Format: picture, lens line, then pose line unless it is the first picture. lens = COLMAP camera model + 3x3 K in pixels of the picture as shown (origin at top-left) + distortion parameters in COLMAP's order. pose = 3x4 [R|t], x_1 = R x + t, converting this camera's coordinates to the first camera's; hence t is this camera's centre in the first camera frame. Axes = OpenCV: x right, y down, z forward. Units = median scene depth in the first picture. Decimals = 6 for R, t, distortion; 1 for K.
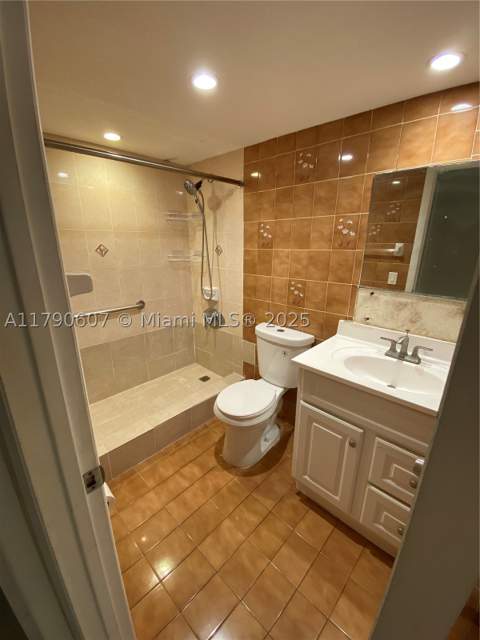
lens RADIAL K [[262.9, 0, 242.4], [0, 262.9, 321.9], [0, 0, 1]] dist [0.028711, -0.024702]
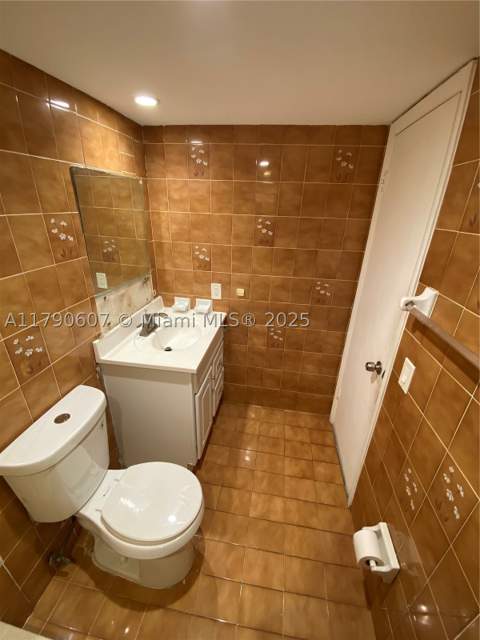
lens RADIAL K [[262.9, 0, 242.4], [0, 262.9, 321.9], [0, 0, 1]] dist [0.028711, -0.024702]
pose [[-0.574020, -0.352382, 0.739140, -0.523520], [0.204743, 0.812227, 0.546230, -0.453040], [-0.792831, 0.464881, -0.394087, 1.016426]]
